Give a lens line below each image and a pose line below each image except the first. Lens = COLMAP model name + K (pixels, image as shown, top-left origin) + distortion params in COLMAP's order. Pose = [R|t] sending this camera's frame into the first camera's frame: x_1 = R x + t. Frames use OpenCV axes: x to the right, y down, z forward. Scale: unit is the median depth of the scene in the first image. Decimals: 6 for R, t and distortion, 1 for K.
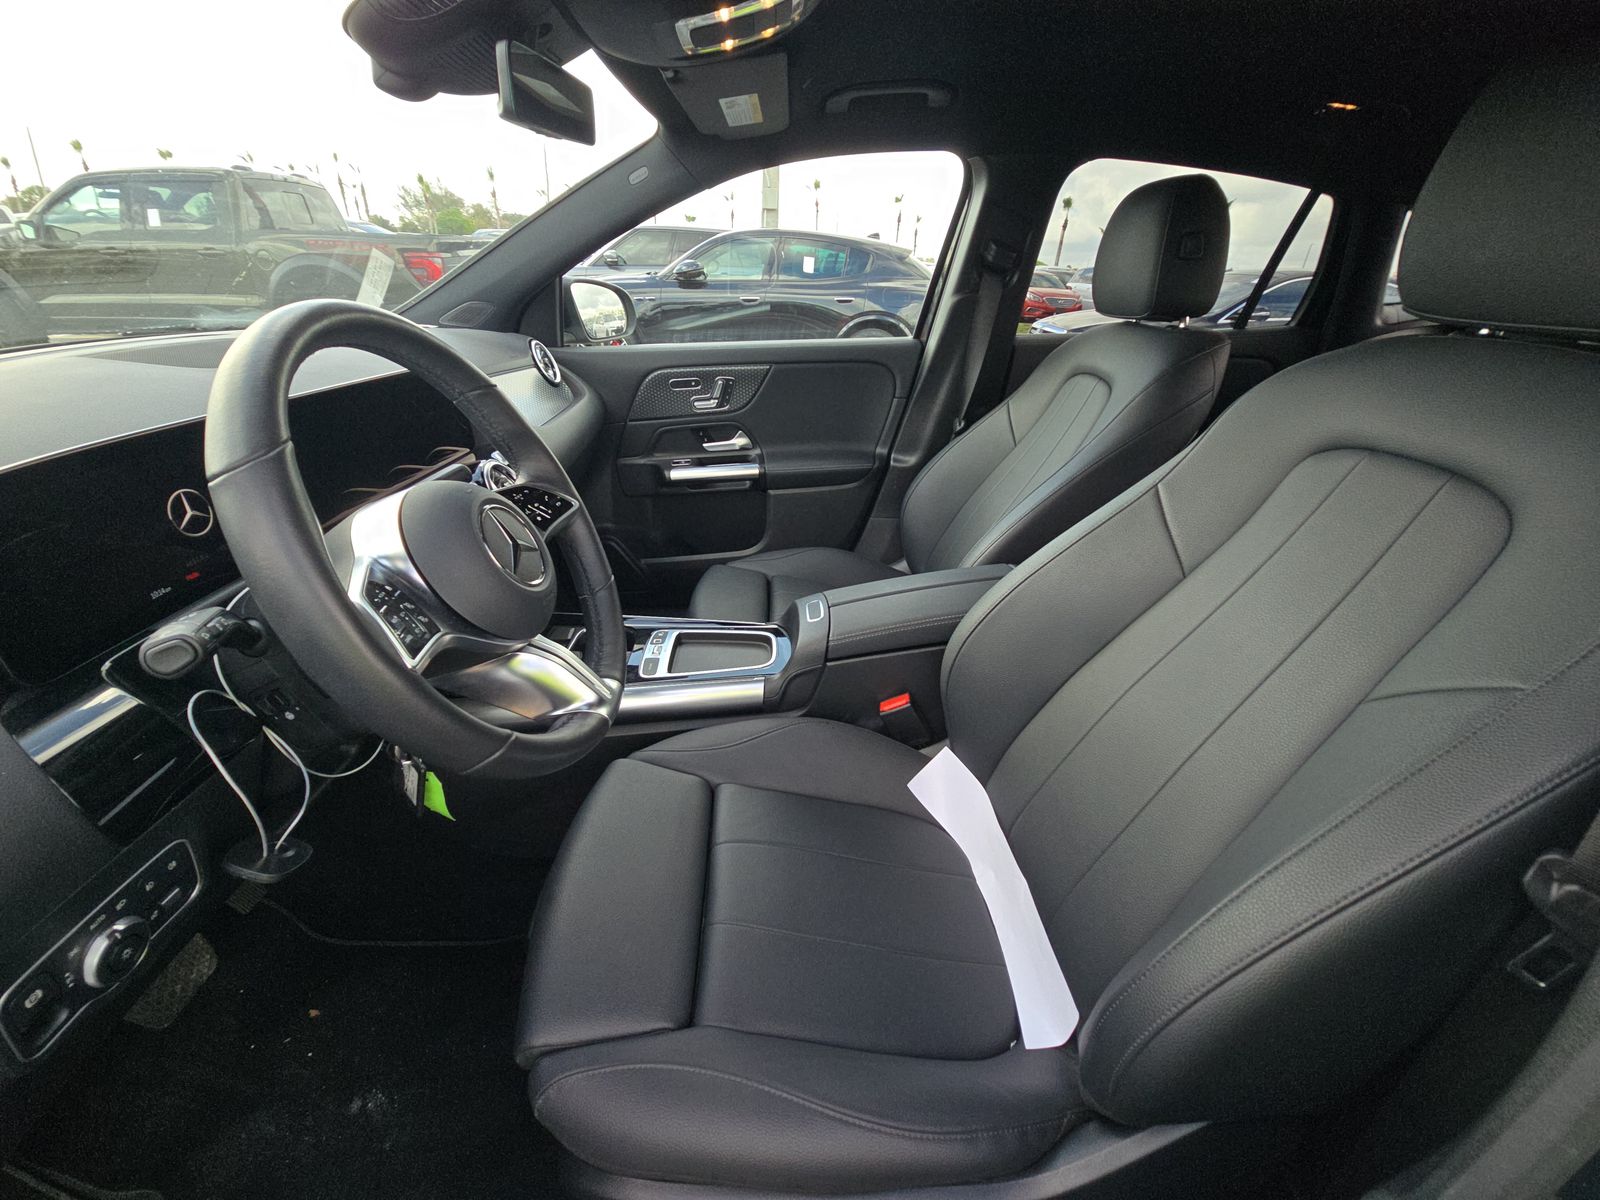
lens RADIAL K [[653.1, 0, 803.3], [0, 653.1, 595.8], [0, 0, 1]] dist [-0.001231, 0.000224]
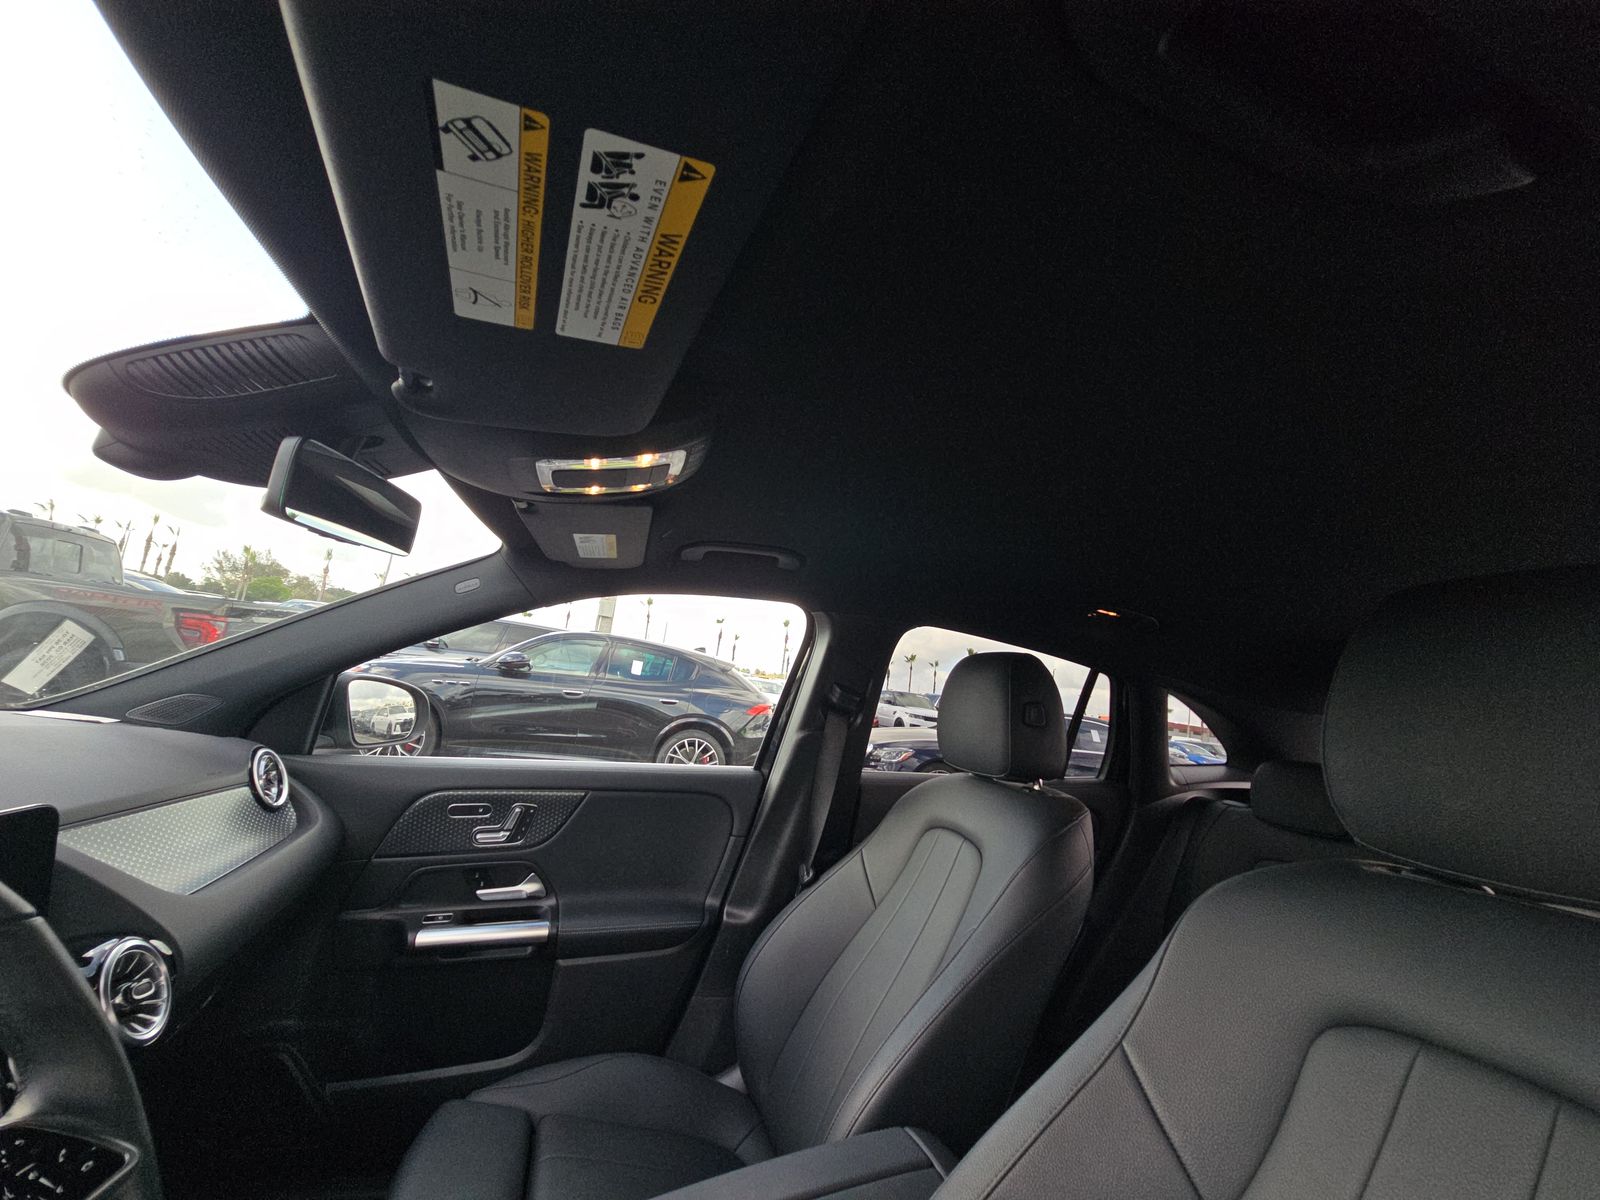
lens RADIAL K [[656.2, 0, 800.0], [0, 656.2, 600.0], [0, 0, 1]] dist [0.002564, -0.003872]
pose [[0.963440, 0.123460, 0.237785, -0.016861], [0.026364, 0.839511, -0.542703, -0.096271], [-0.266625, 0.529131, 0.805563, 0.122115]]
